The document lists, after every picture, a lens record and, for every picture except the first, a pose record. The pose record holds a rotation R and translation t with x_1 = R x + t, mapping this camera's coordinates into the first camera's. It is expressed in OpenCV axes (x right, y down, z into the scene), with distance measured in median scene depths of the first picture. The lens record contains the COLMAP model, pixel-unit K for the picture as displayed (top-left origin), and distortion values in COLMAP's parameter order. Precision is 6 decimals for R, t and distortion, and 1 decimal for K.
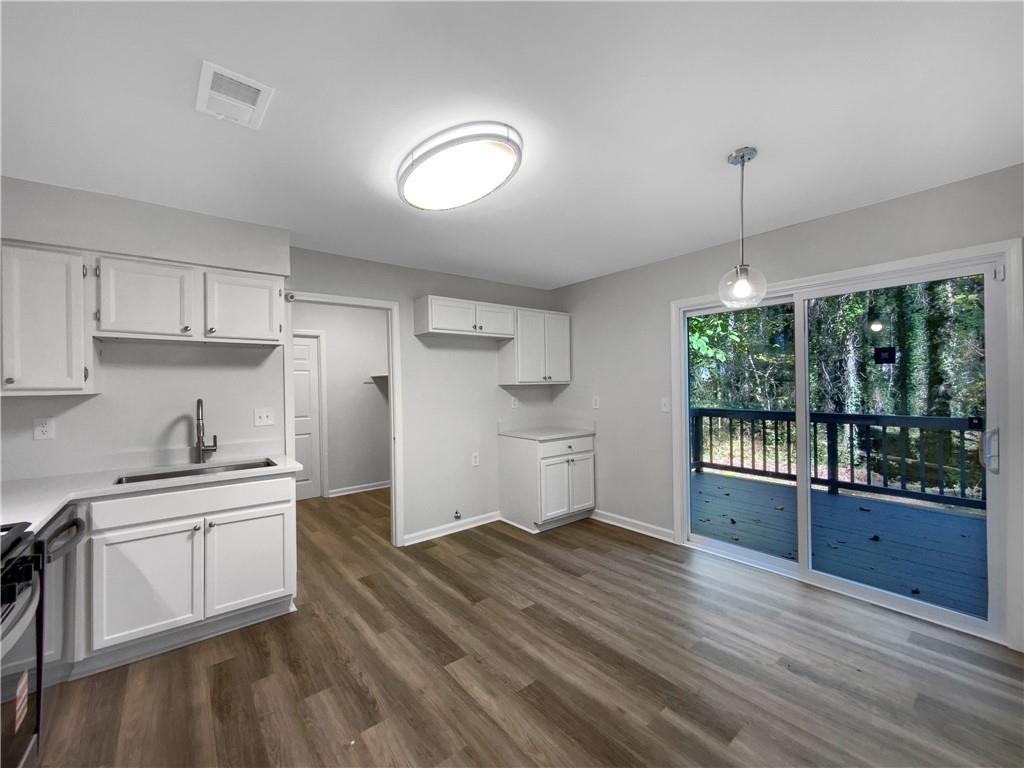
lens RADIAL K [[417.6, 0, 506.5], [0, 417.6, 381.1], [0, 0, 1]] dist [0.001311, -0.000067]
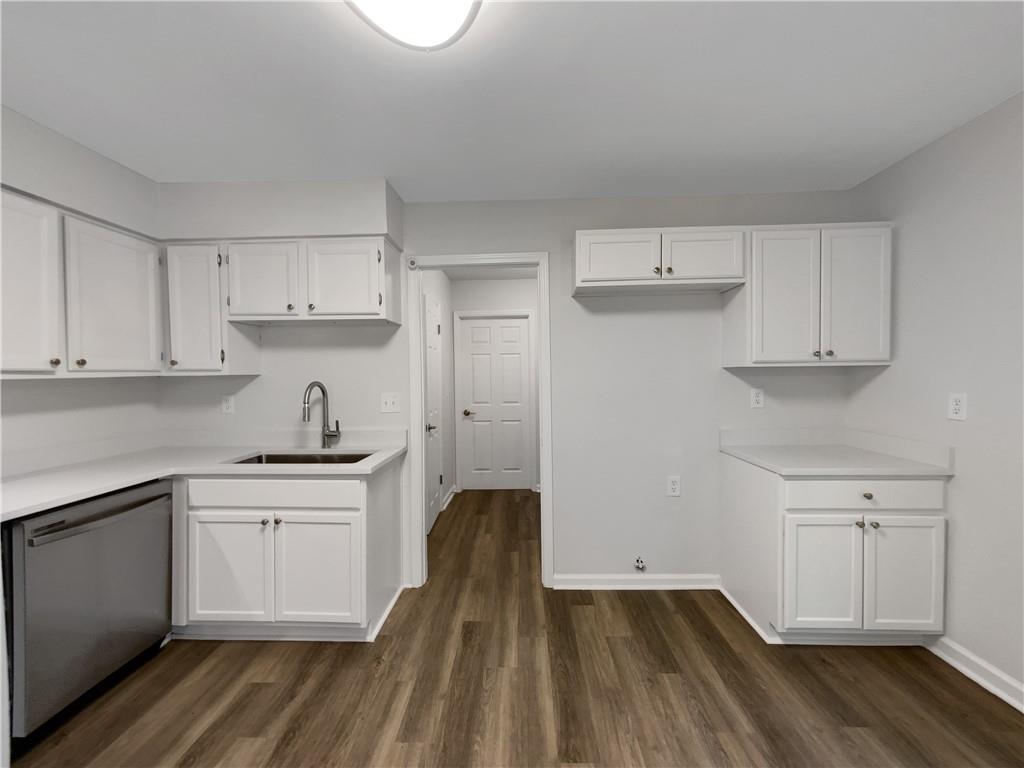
lens RADIAL K [[416.6, 0, 509.9], [0, 416.6, 386.9], [0, 0, 1]] dist [0.002640, 0.000155]
pose [[0.766828, 0.026889, -0.641289, 0.201209], [0.003466, 0.998934, 0.046029, 0.011886], [0.641843, -0.037520, 0.765917, 0.530400]]
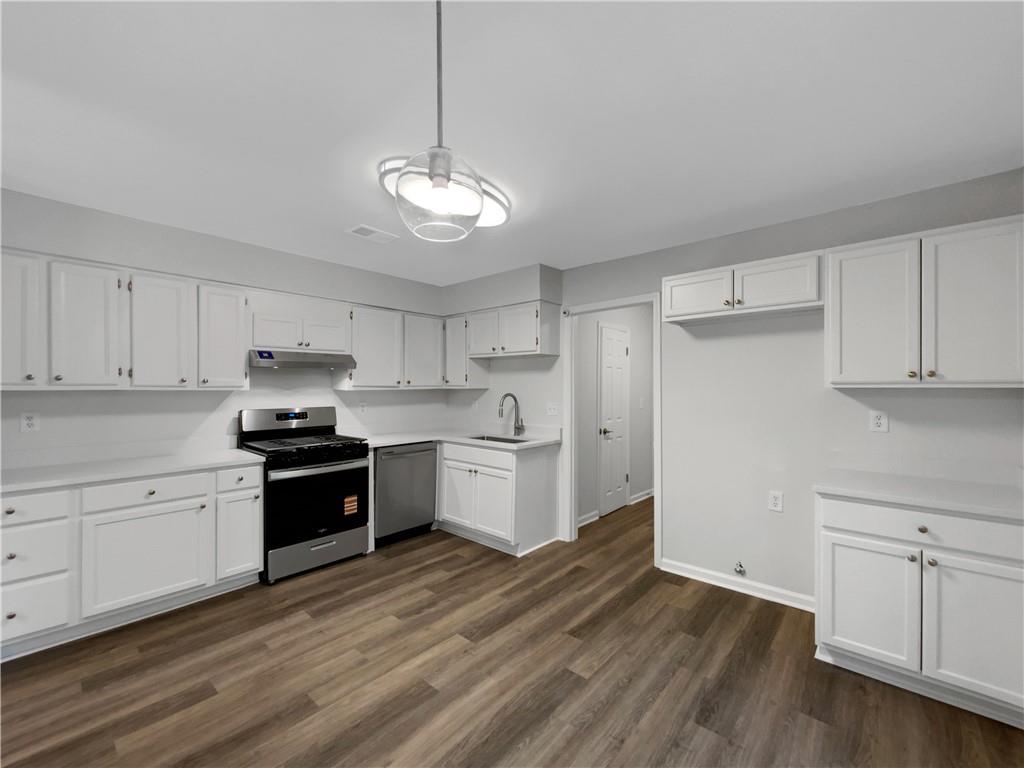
lens RADIAL K [[426.2, 0, 513.2], [0, 426.2, 388.2], [0, 0, 1]] dist [-0.001400, -0.000260]
pose [[0.184427, 0.018989, -0.982663, 0.744860], [0.003991, 0.999791, 0.020069, -0.006474], [0.982838, -0.007623, 0.184312, 0.694416]]
